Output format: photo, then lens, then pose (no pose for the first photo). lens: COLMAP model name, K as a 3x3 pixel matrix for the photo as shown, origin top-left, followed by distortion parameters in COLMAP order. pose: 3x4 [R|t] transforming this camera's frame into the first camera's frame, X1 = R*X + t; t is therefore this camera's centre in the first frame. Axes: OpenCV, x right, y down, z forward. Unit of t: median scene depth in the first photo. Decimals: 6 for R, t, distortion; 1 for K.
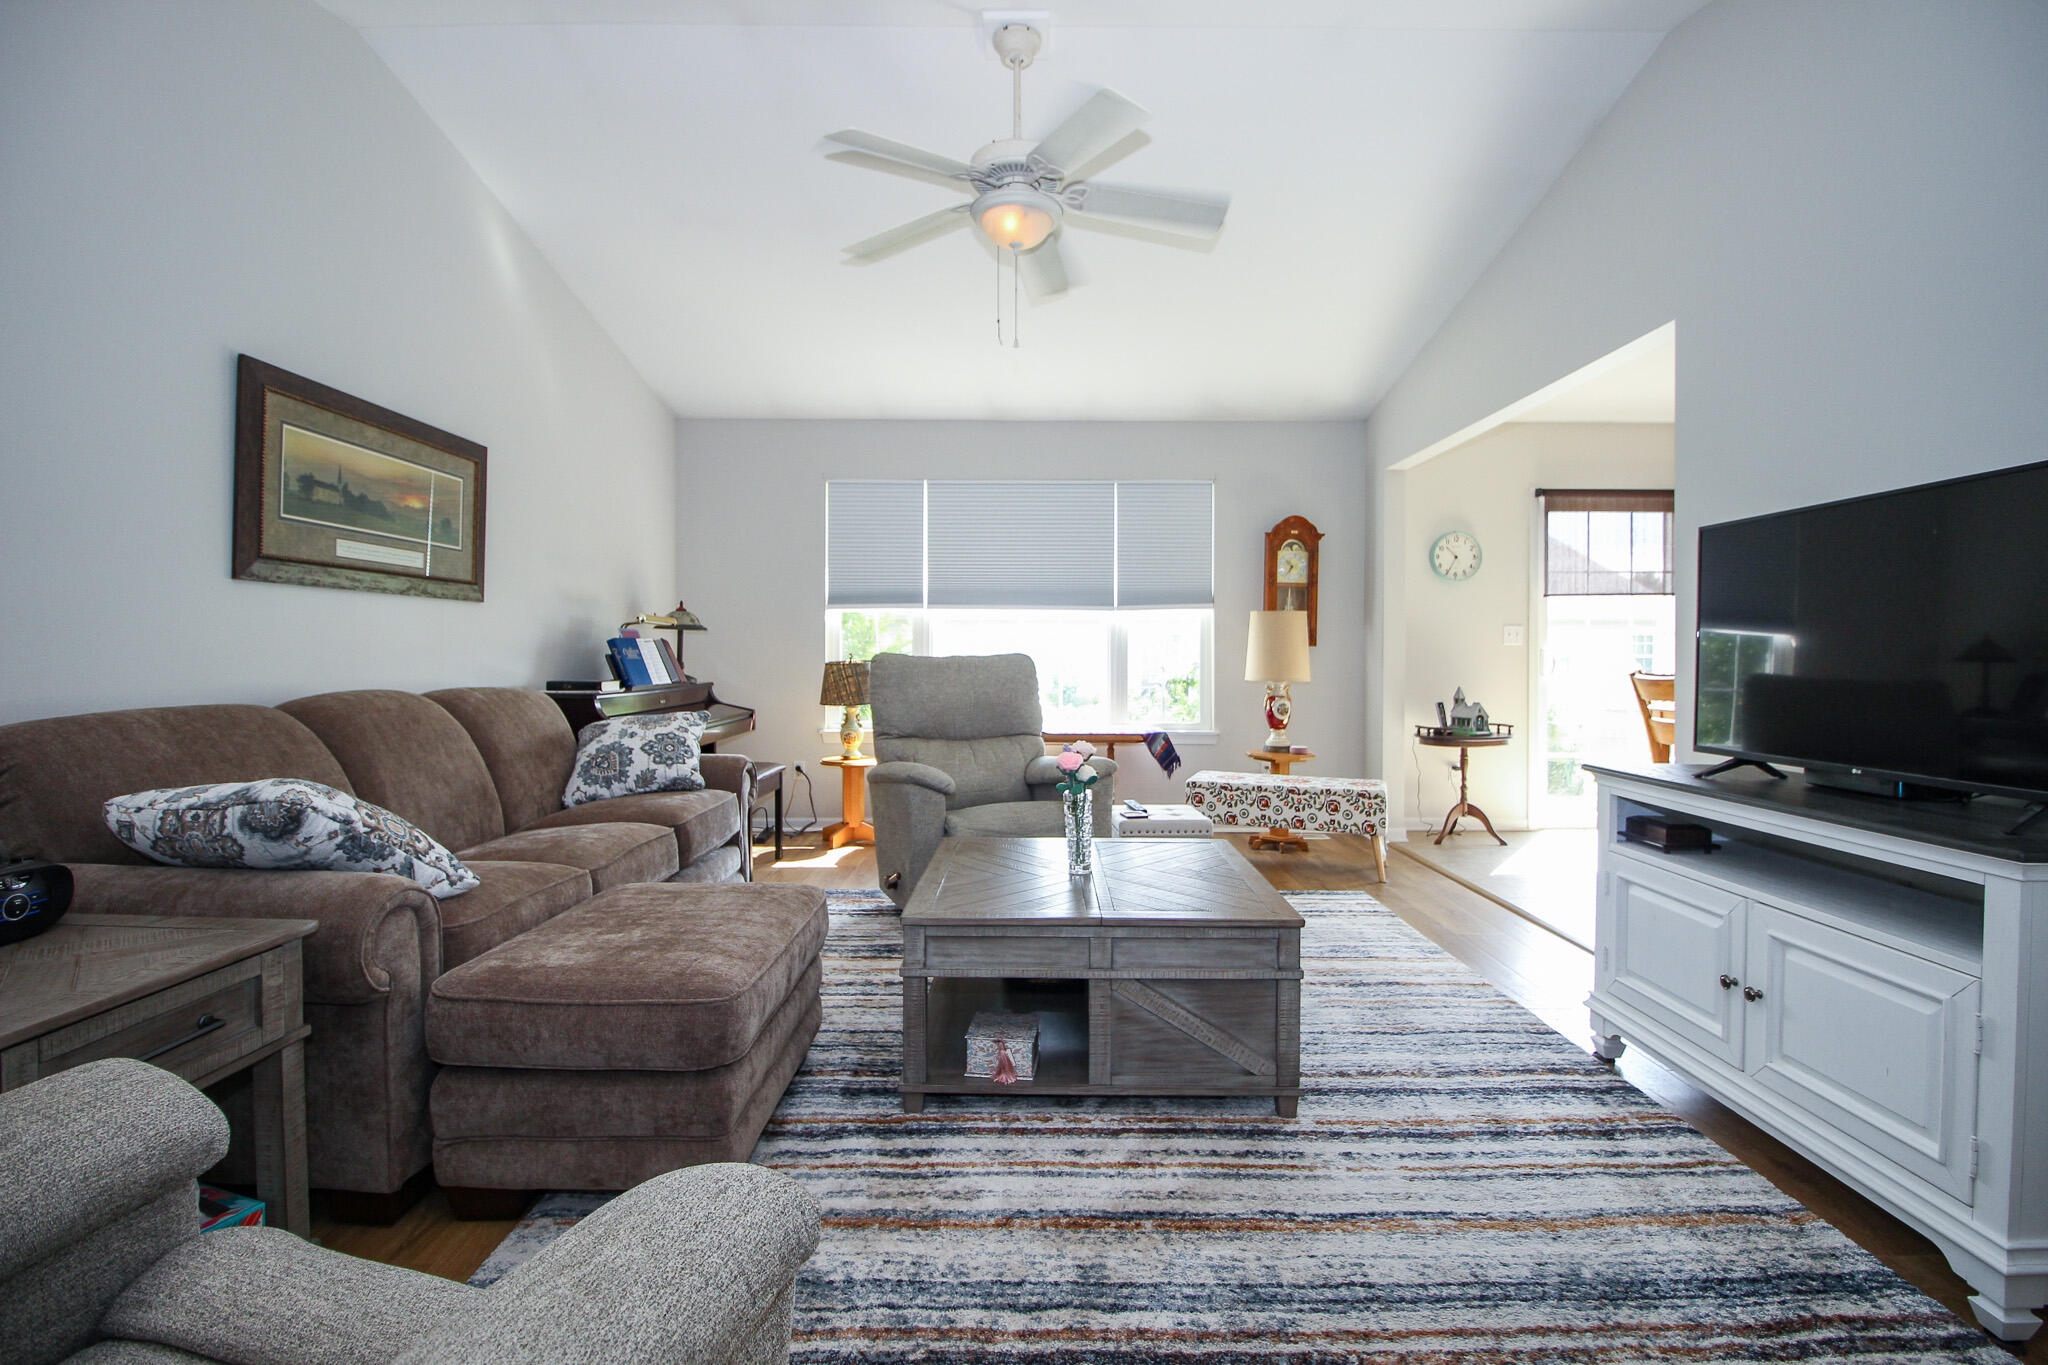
lens RADIAL K [[950.1, 0, 1030.5], [0, 950.1, 655.9], [0, 0, 1]] dist [-0.001456, -0.012307]
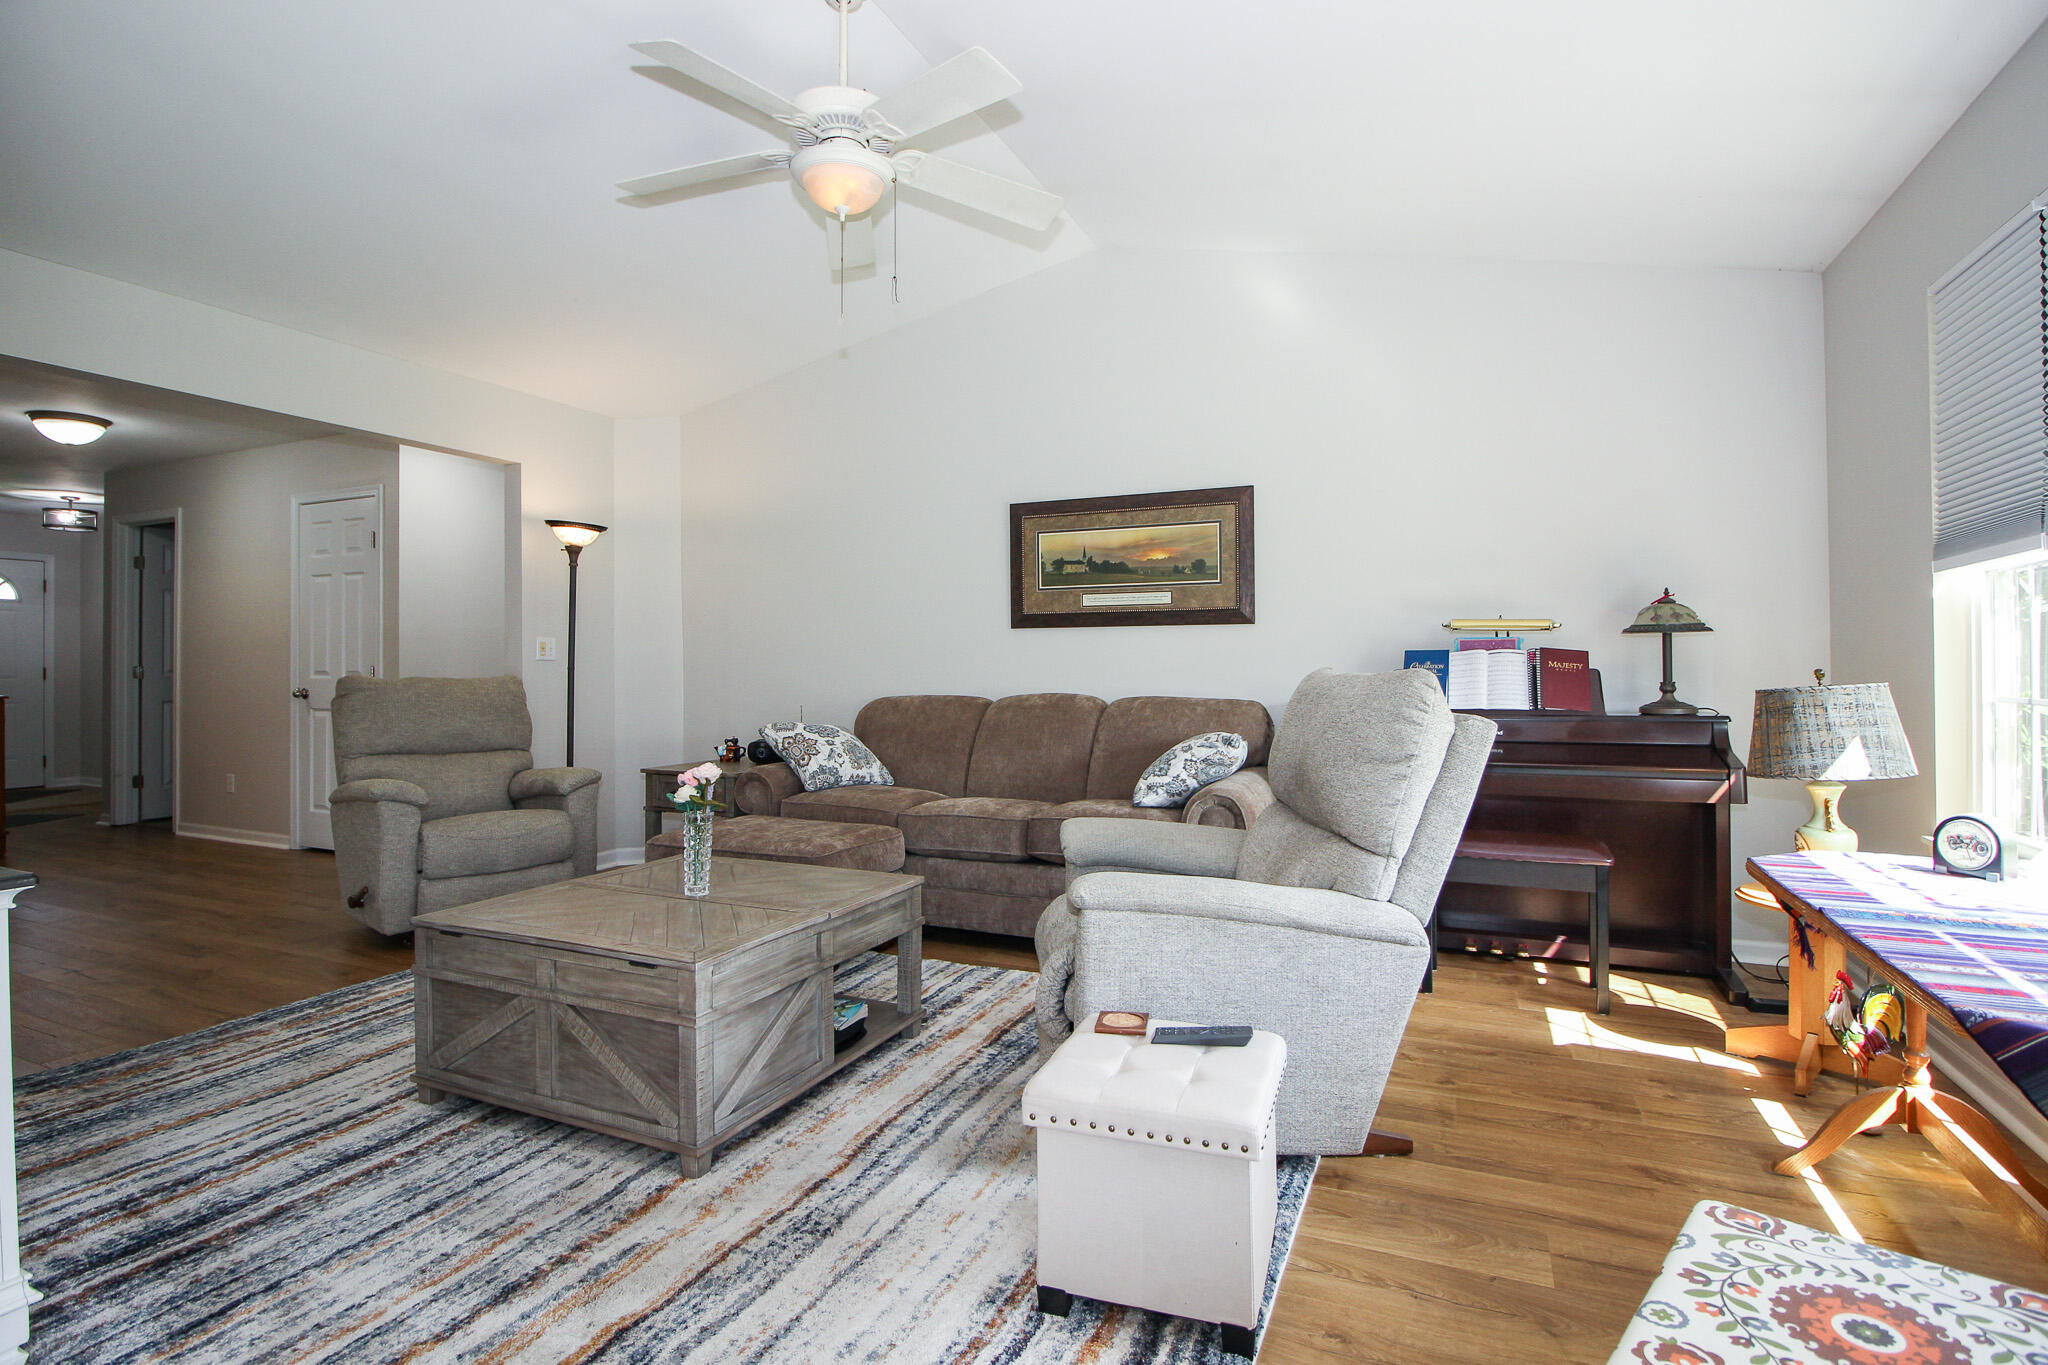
lens RADIAL K [[995.0, 0, 1028.4], [0, 995.0, 655.2], [0, 0, 1]] dist [0.000713, -0.012616]
pose [[-0.407150, -0.011155, -0.913293, 0.986431], [-0.000117, 0.999926, -0.012161, -0.007537], [0.913361, -0.004844, -0.407122, 1.997542]]
